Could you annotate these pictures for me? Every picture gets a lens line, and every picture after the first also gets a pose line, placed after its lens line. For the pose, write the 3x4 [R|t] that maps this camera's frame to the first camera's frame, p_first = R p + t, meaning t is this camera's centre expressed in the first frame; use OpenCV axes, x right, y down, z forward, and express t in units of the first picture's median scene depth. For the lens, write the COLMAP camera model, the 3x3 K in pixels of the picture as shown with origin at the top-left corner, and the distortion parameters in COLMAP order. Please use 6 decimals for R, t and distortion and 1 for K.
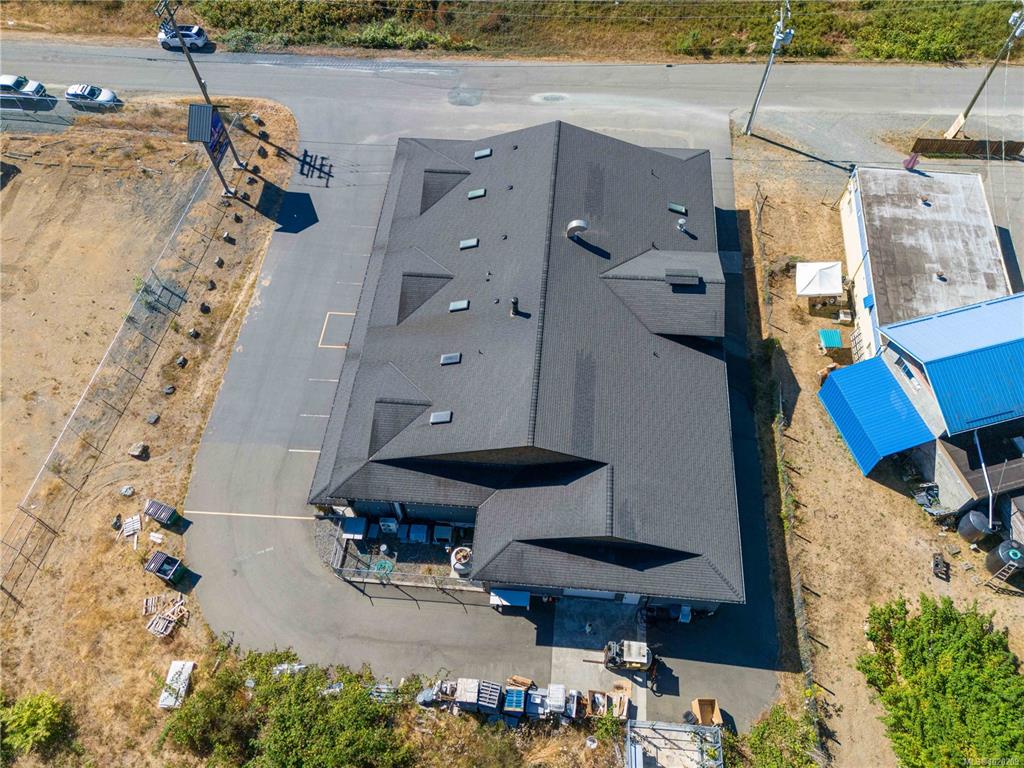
lens RADIAL K [[756.0, 0, 512.4], [0, 756.0, 381.4], [0, 0, 1]] dist [0.067599, -0.052686]
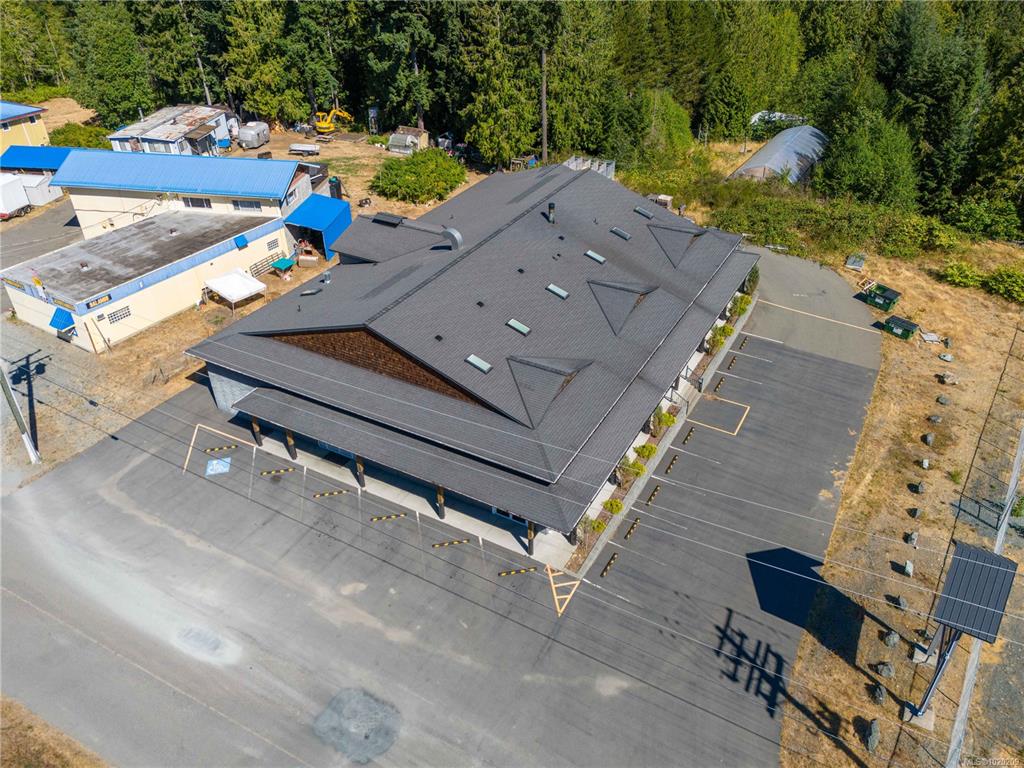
lens RADIAL K [[756.0, 0, 512.4], [0, 756.0, 381.4], [0, 0, 1]] dist [0.067599, -0.052686]
pose [[-0.912360, -0.198382, 0.358113, -0.311202], [0.360235, 0.026568, 0.932483, -0.917439], [-0.194502, 0.979765, 0.047225, 0.983132]]
